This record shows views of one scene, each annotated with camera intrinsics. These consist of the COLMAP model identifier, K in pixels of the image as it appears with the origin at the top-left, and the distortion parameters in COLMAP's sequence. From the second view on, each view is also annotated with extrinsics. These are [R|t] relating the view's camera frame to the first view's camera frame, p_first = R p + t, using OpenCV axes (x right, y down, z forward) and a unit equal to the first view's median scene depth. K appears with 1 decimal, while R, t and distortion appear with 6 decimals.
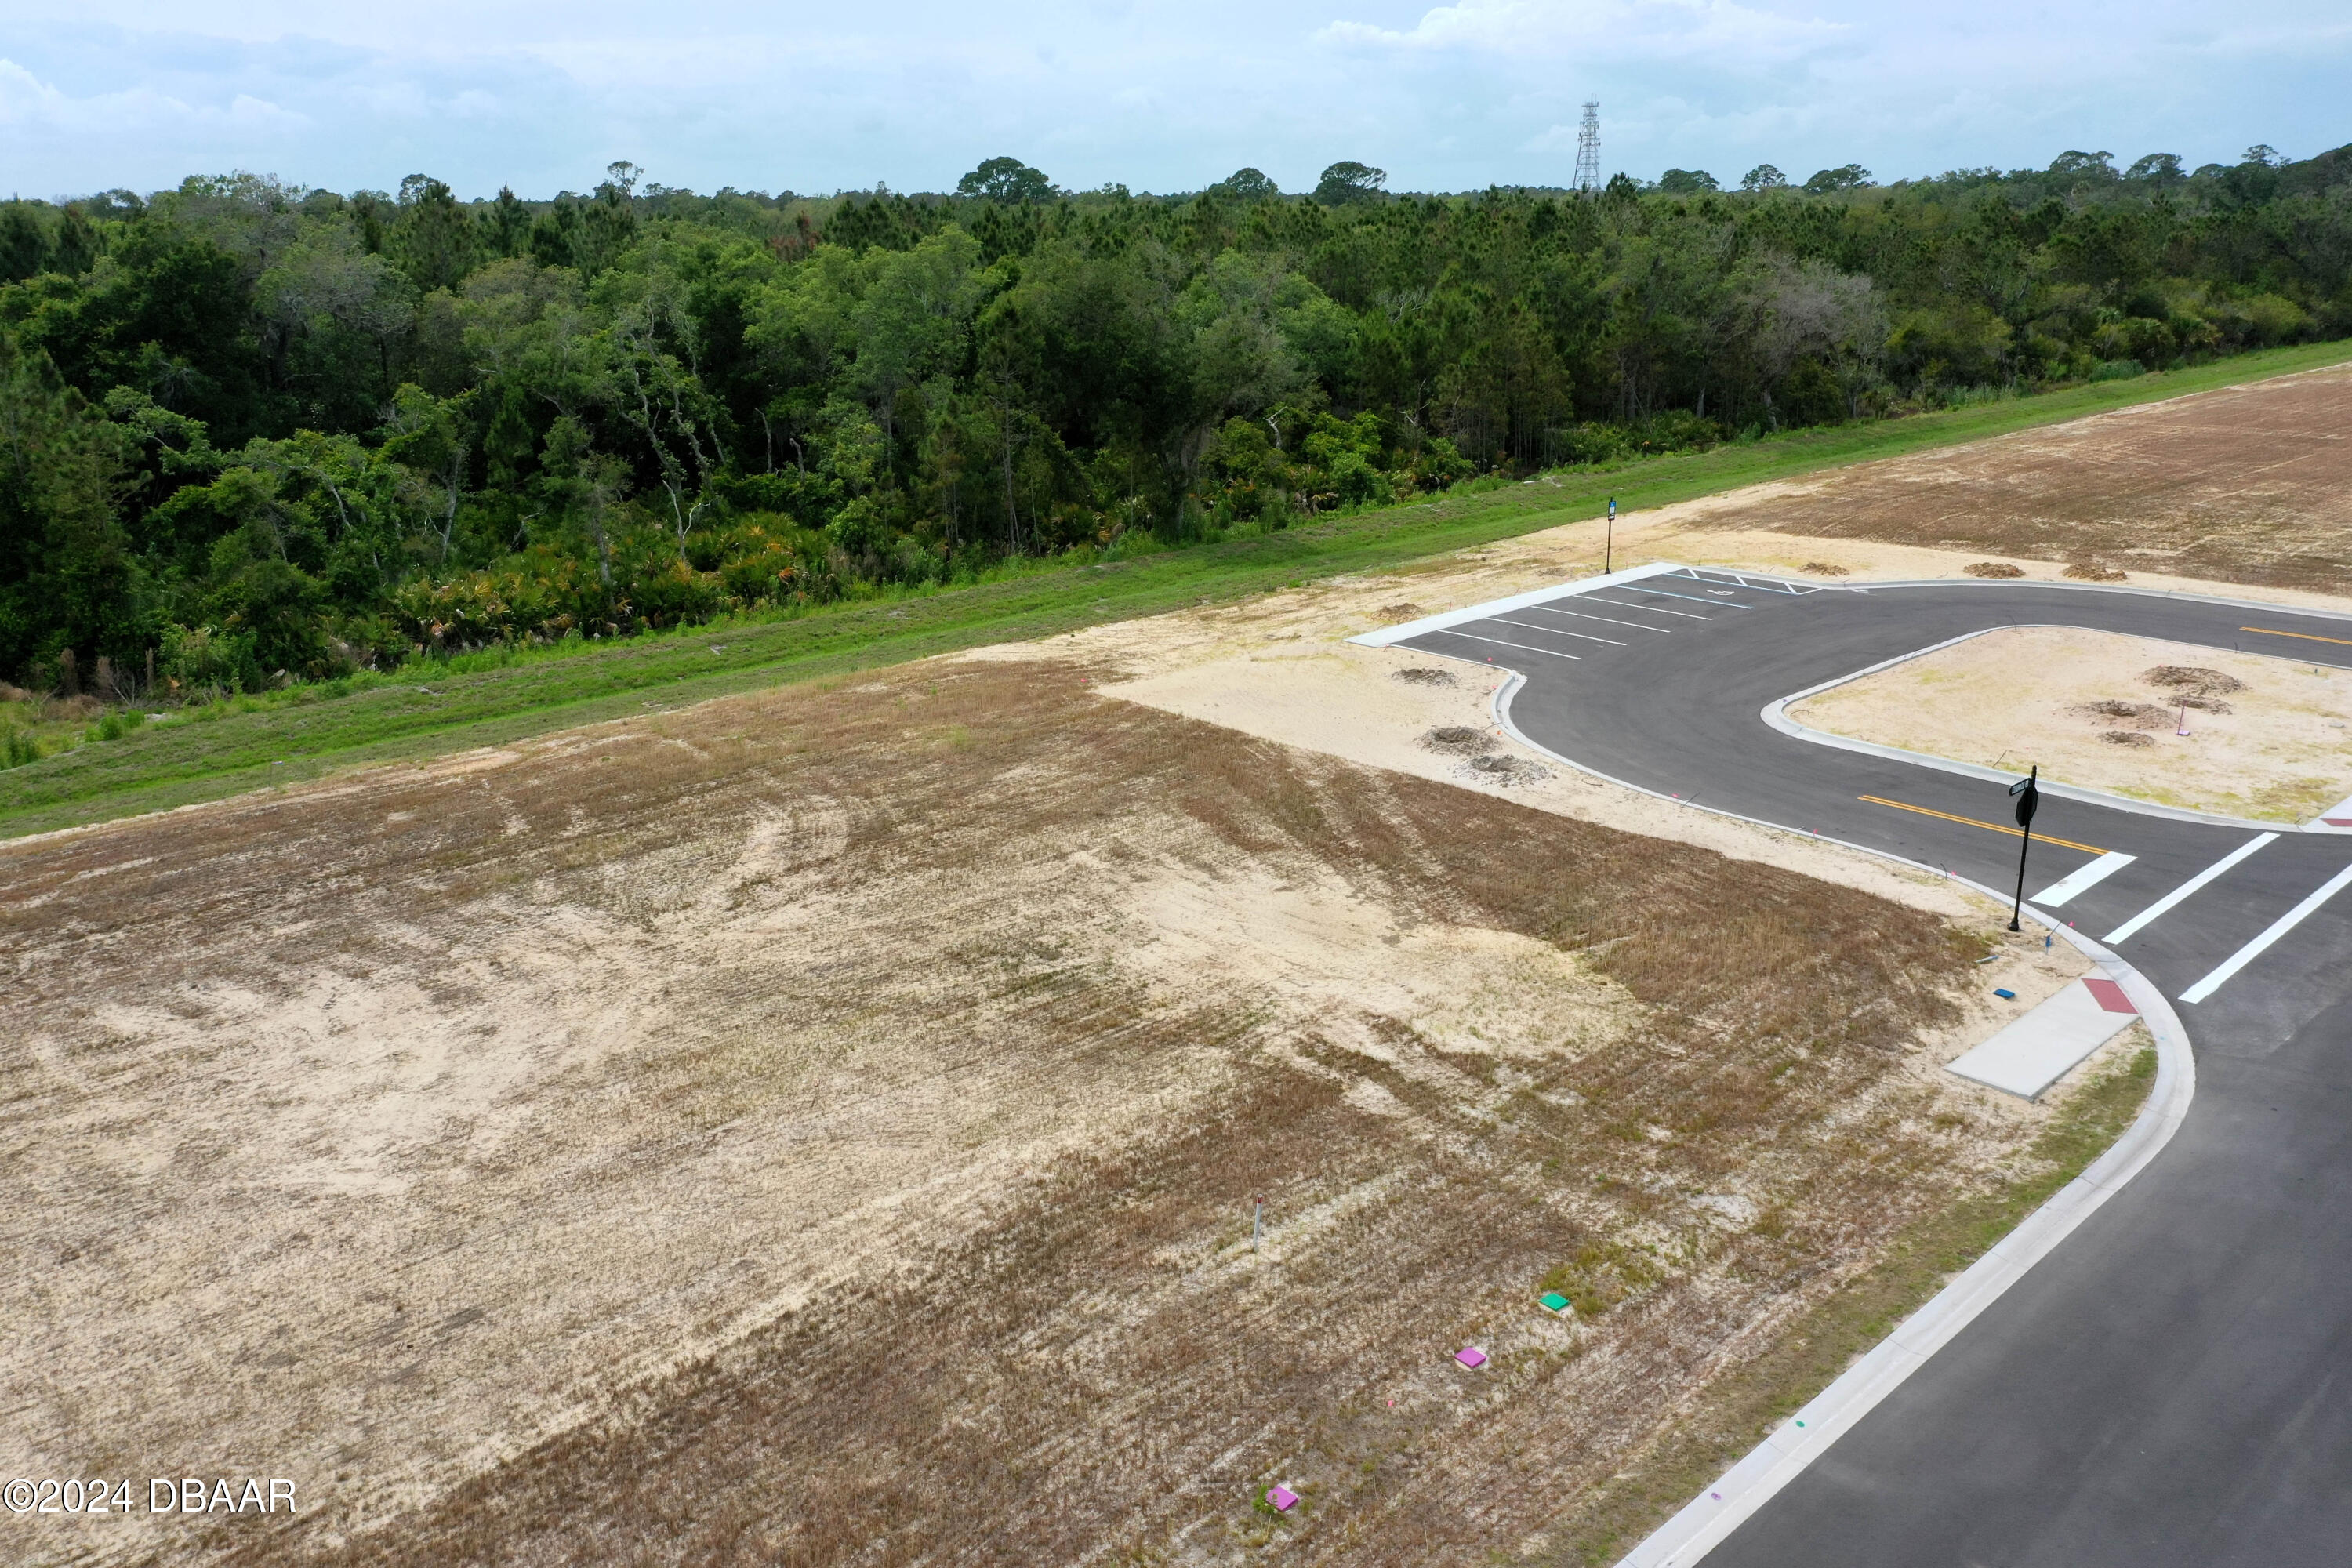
lens RADIAL K [[1859.8, 0, 1176.0], [0, 1859.8, 784.0], [0, 0, 1]] dist [0.012682, -0.003861]
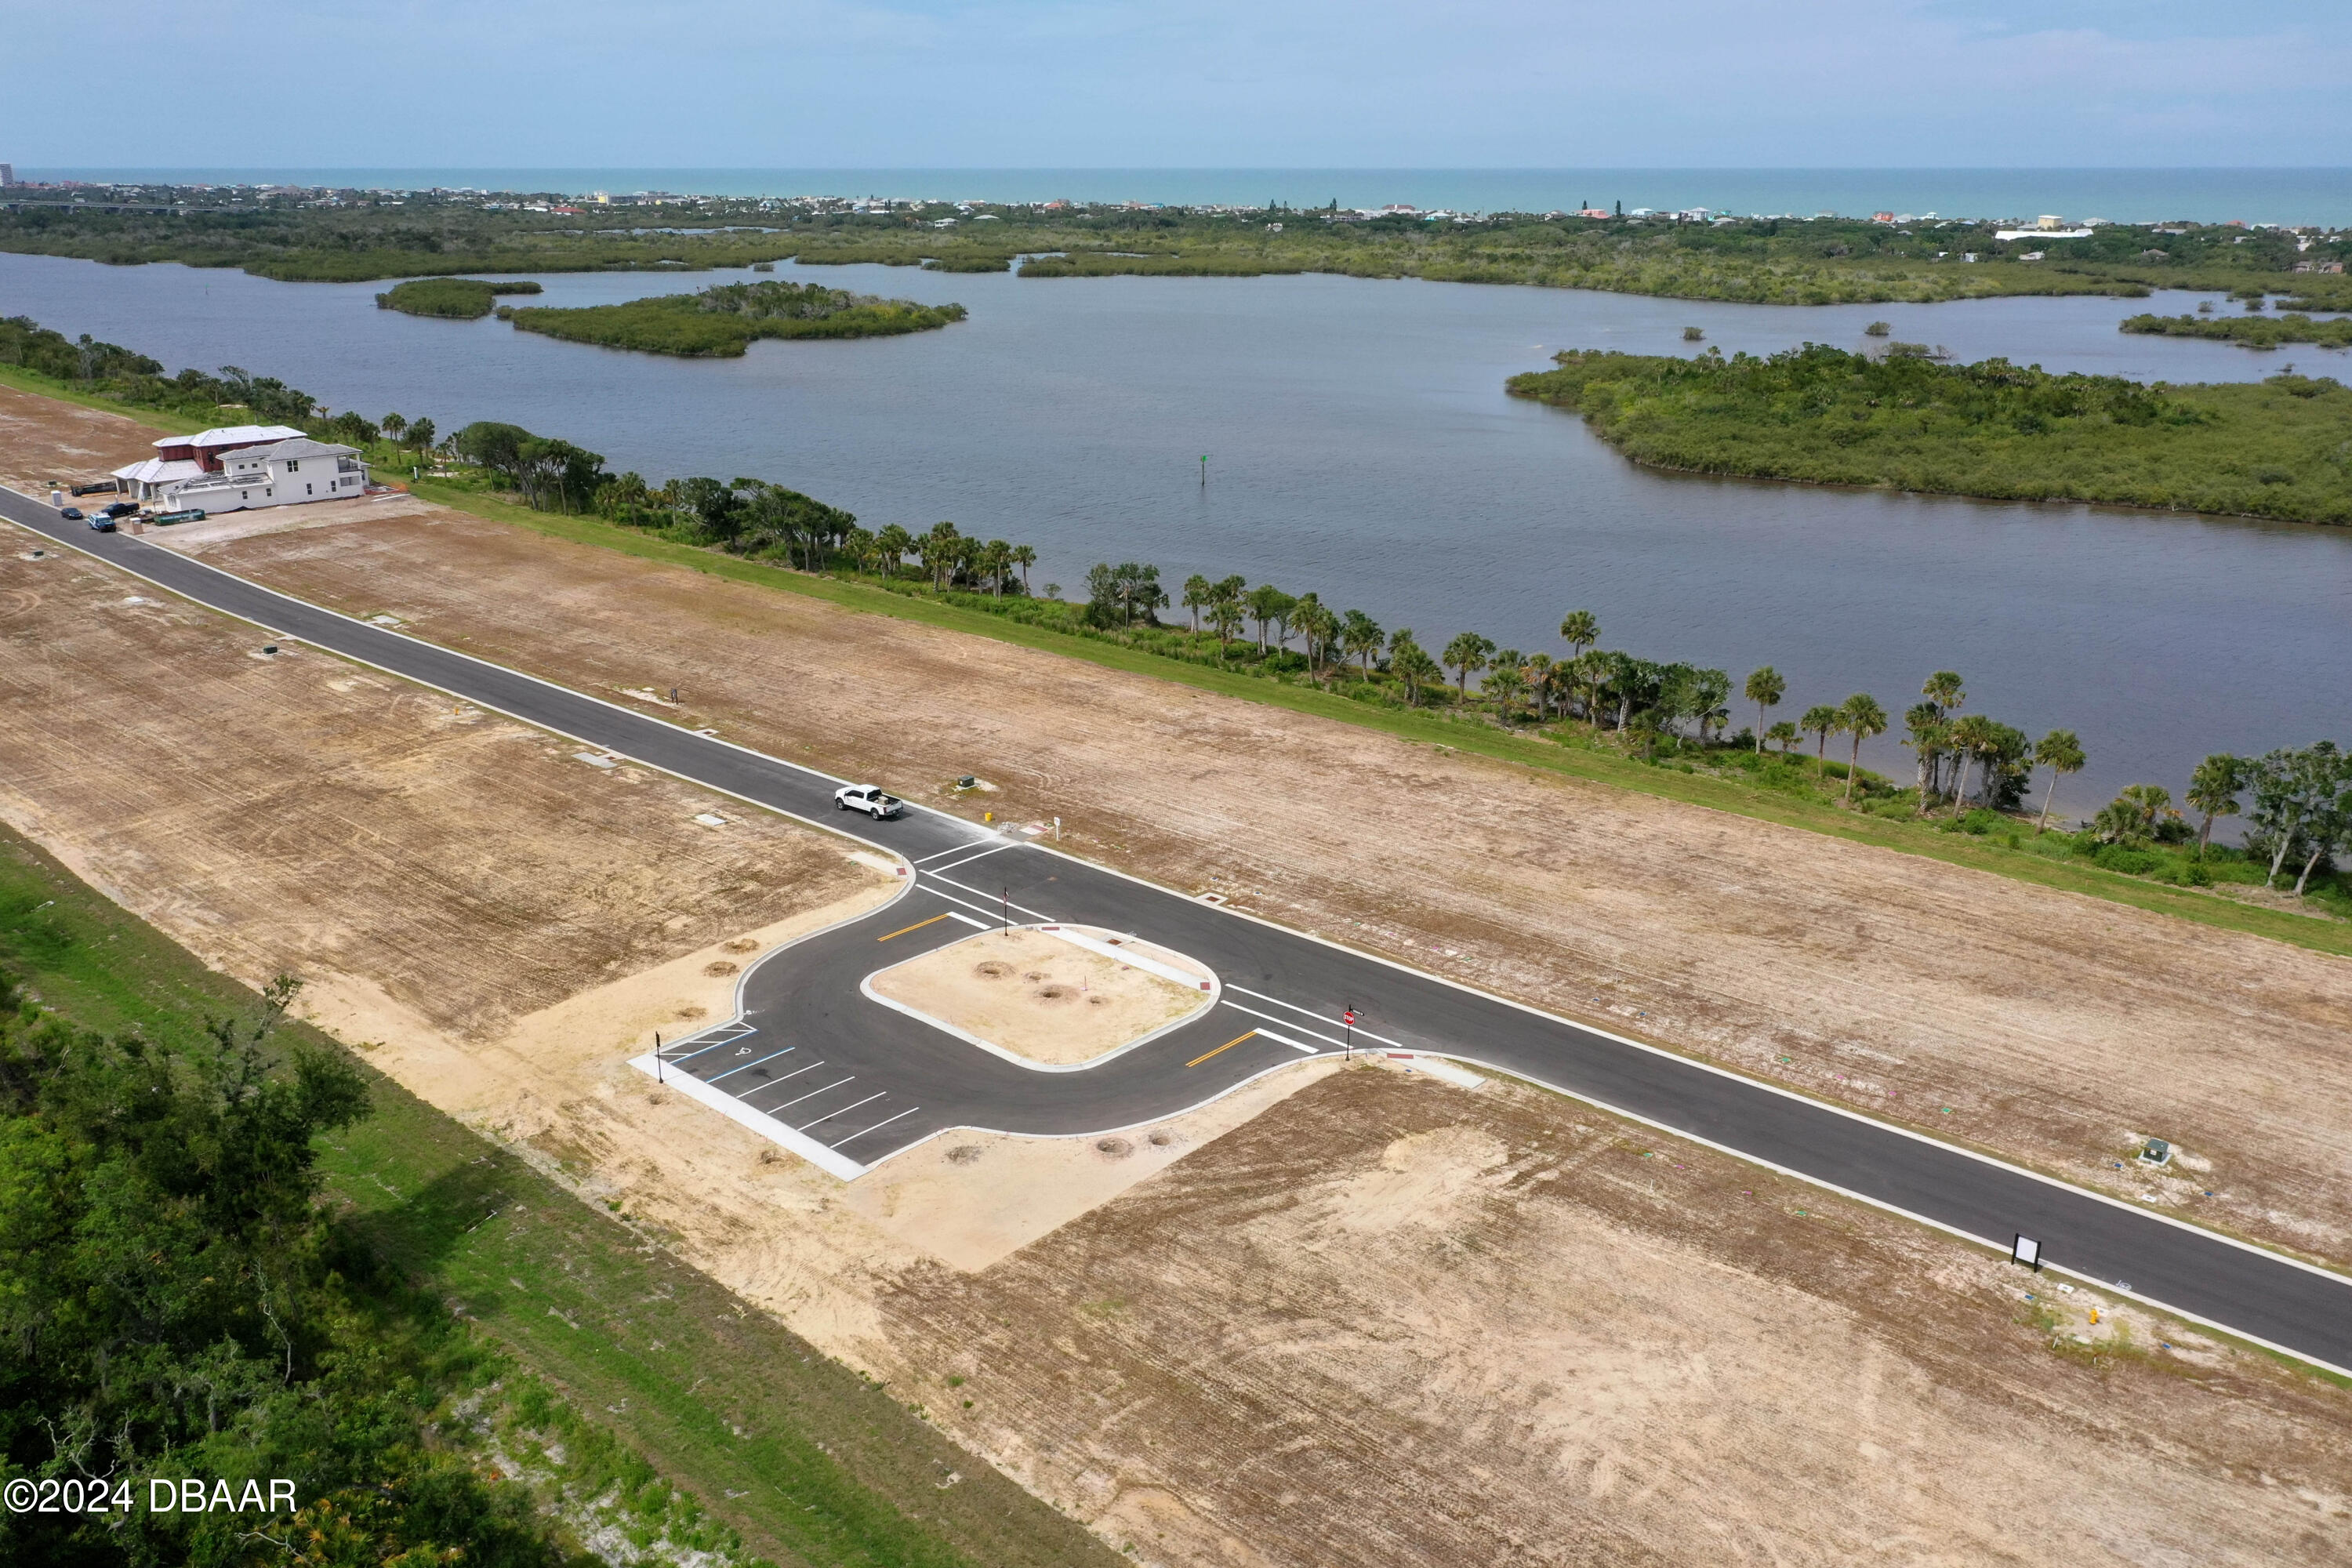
lens RADIAL K [[1867.1, 0, 1176.0], [0, 1867.1, 784.0], [0, 0, 1]] dist [0.009272, -0.000121]
pose [[-0.081269, -0.302118, 0.949800, -2.134130], [0.292649, 0.903715, 0.312499, -1.288993], [-0.952760, 0.303355, 0.014971, 1.114868]]
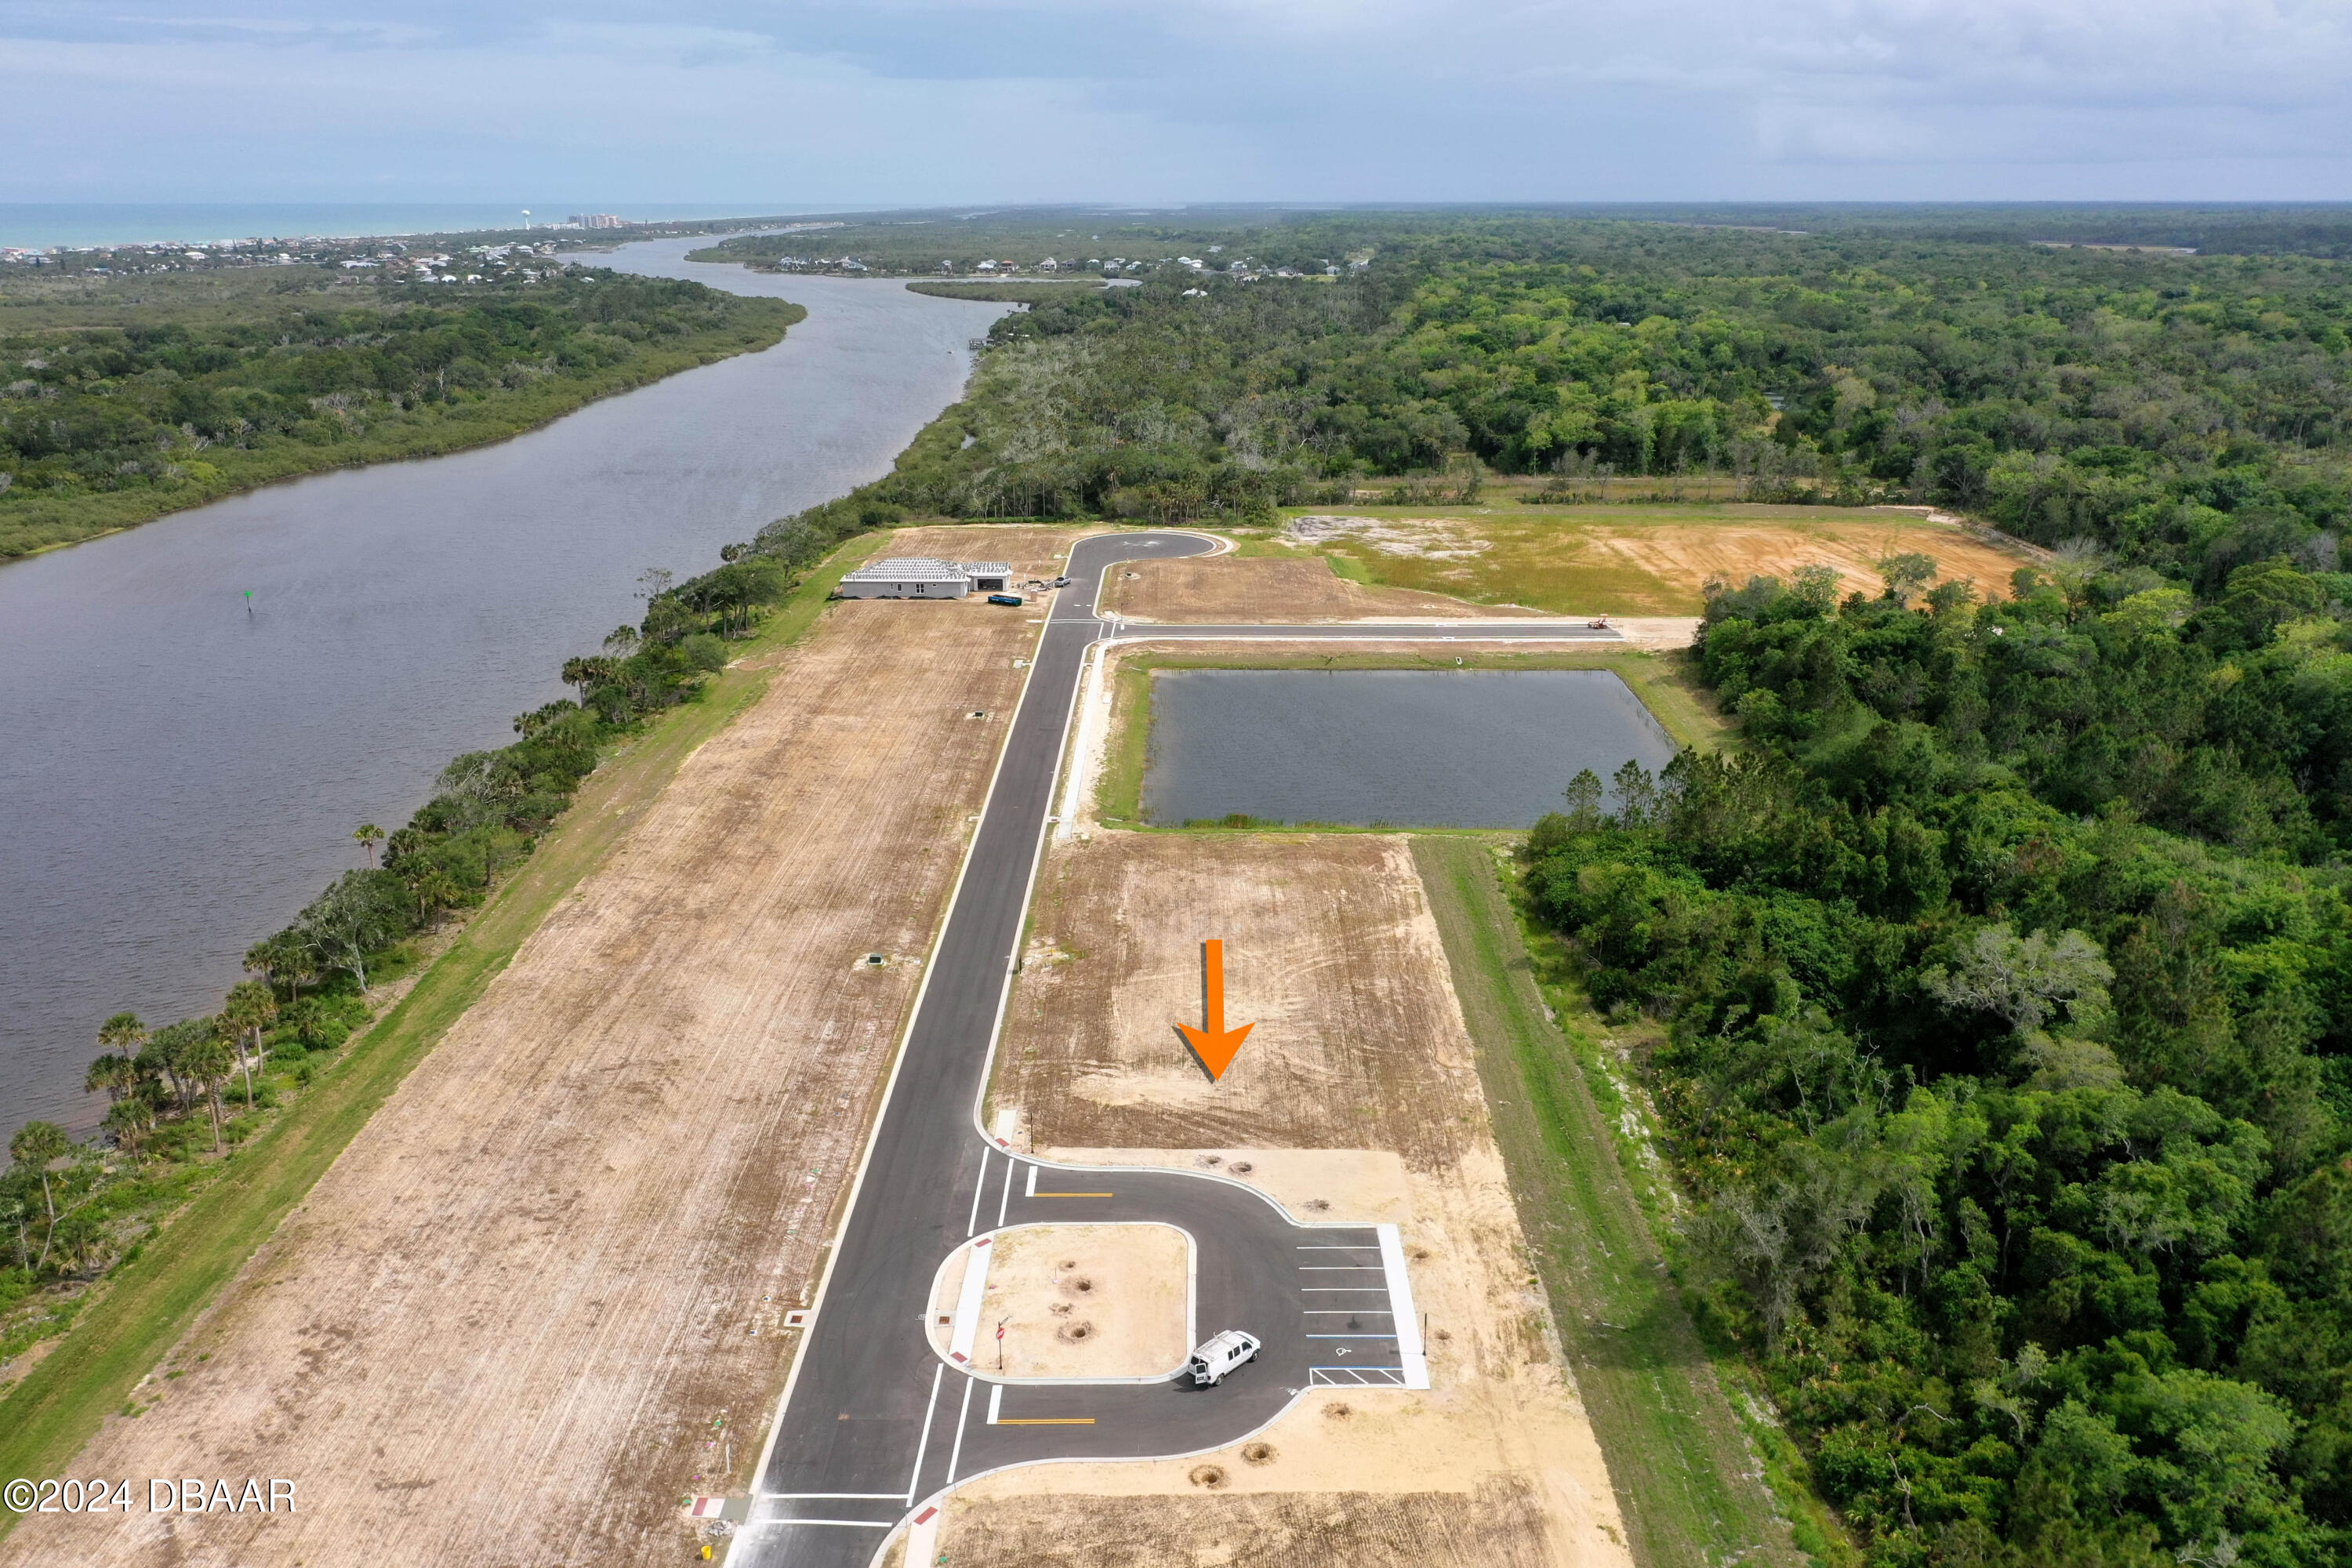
lens RADIAL K [[1859.8, 0, 1176.0], [0, 1859.8, 784.0], [0, 0, 1]] dist [0.012682, -0.003861]
pose [[-0.695070, 0.231144, -0.680772, 2.783945], [-0.200316, 0.847146, 0.492156, -2.615014], [0.690472, 0.478452, -0.542523, 3.033460]]
